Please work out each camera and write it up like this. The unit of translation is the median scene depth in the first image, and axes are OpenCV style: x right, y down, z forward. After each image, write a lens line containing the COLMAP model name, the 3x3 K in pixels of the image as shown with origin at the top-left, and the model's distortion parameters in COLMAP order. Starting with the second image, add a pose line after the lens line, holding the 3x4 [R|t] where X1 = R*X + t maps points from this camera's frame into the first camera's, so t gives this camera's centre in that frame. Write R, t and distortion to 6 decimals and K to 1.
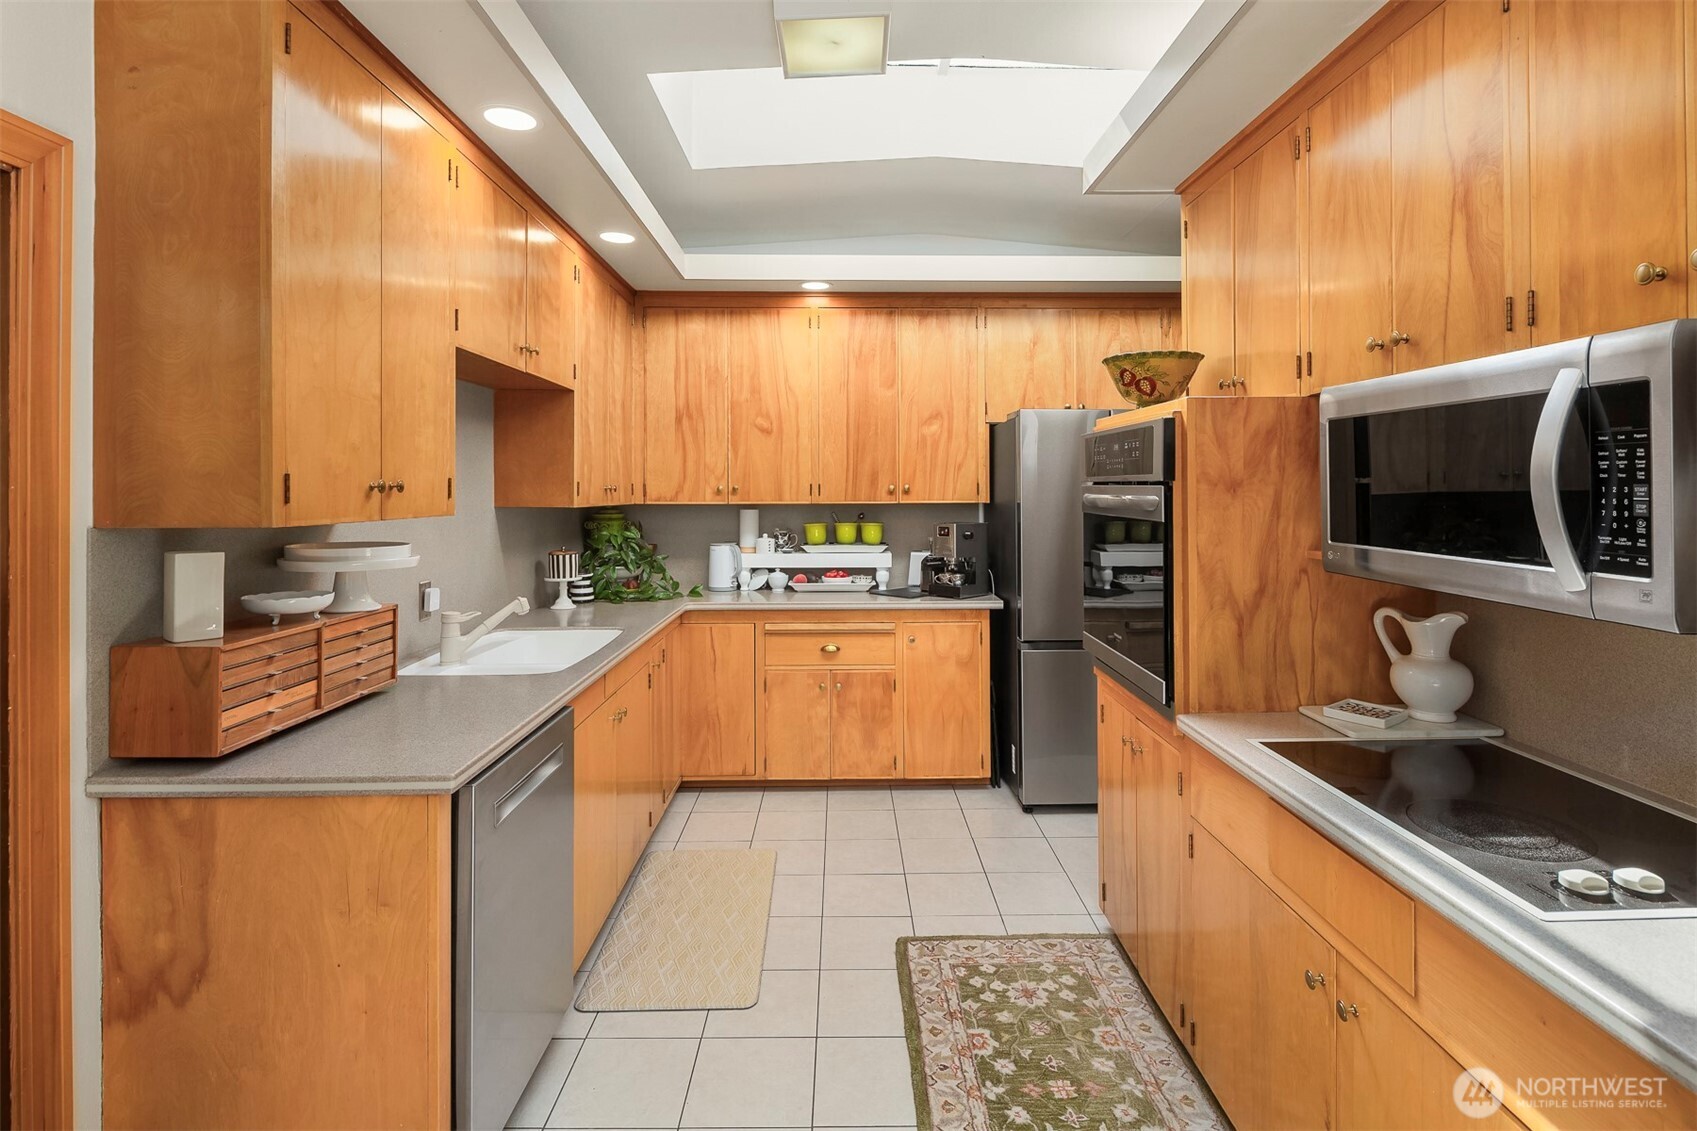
lens RADIAL K [[827.4, 0, 865.0], [0, 827.4, 487.0], [0, 0, 1]] dist [0.000869, 0.000064]
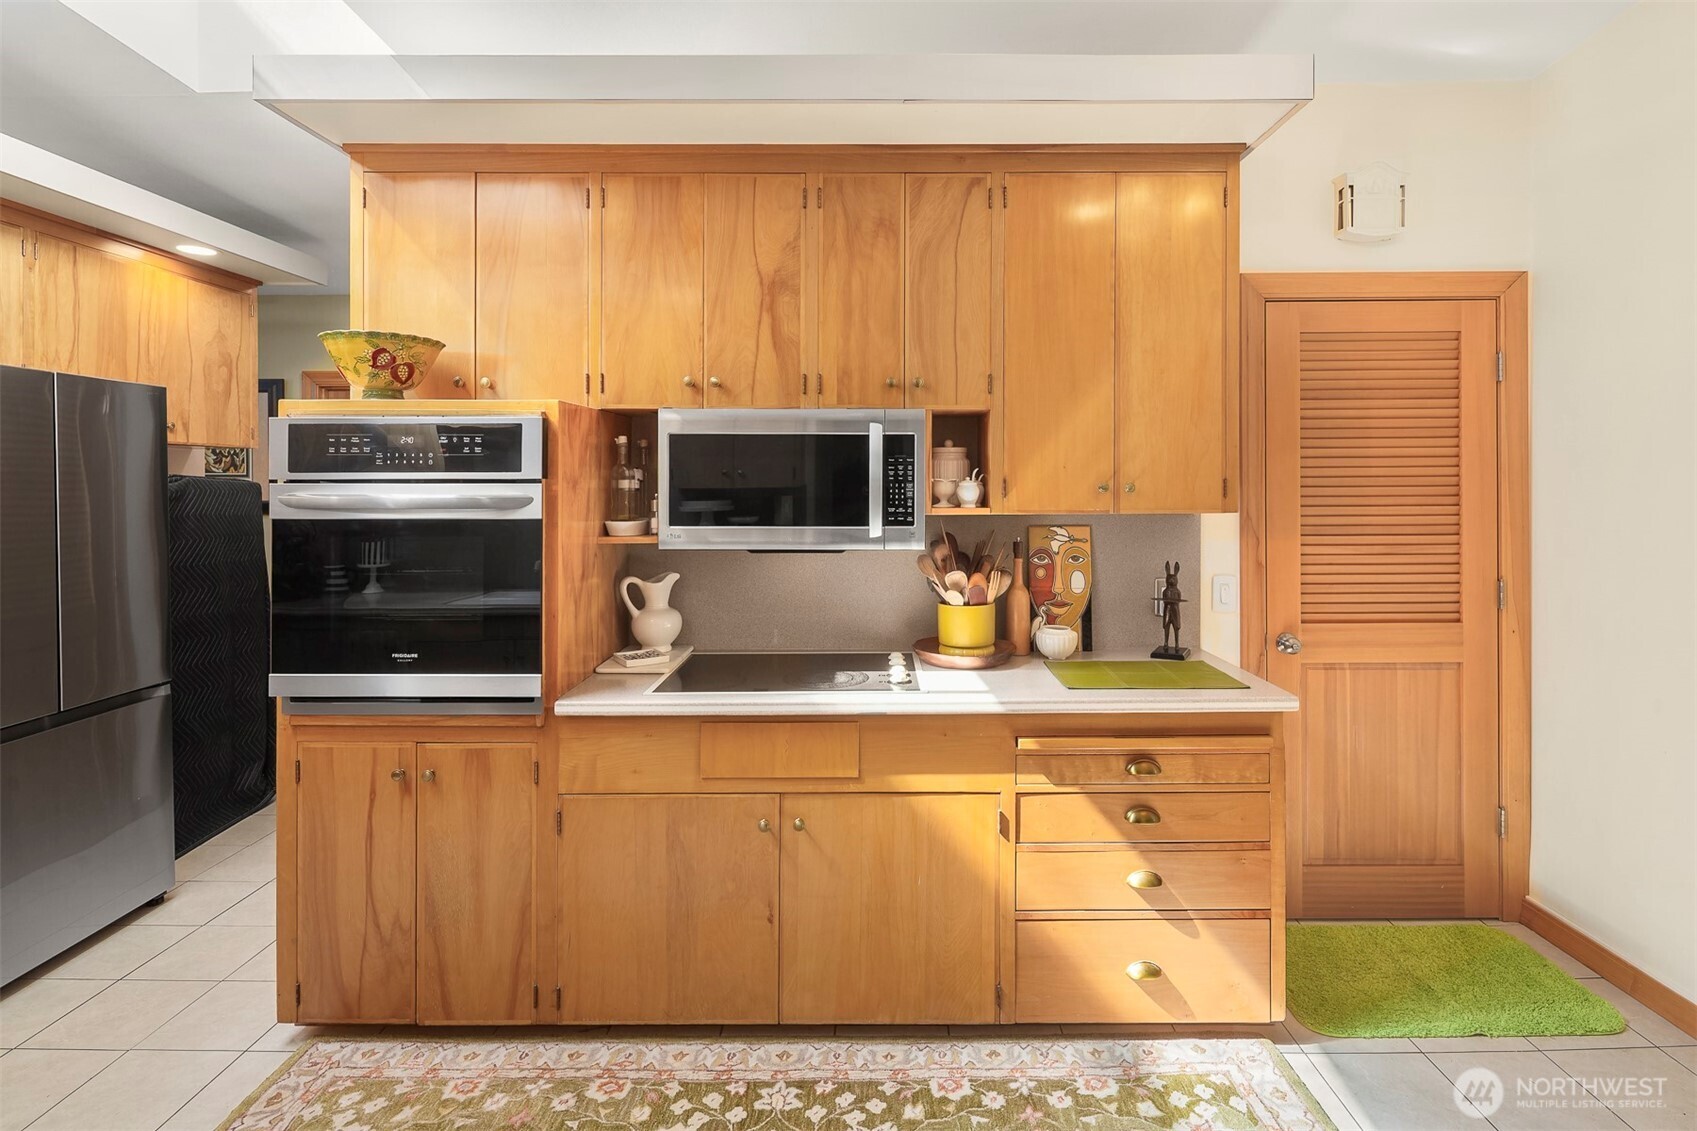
lens RADIAL K [[827.4, 0, 885.0], [0, 827.4, 483.9], [0, 0, 1]] dist [0.000869, 0.000064]
pose [[0.026154, 0.001400, 0.999657, -0.689533], [0.003064, 0.999994, -0.001481, 0.001802], [-0.999653, 0.003102, 0.026149, 0.577840]]
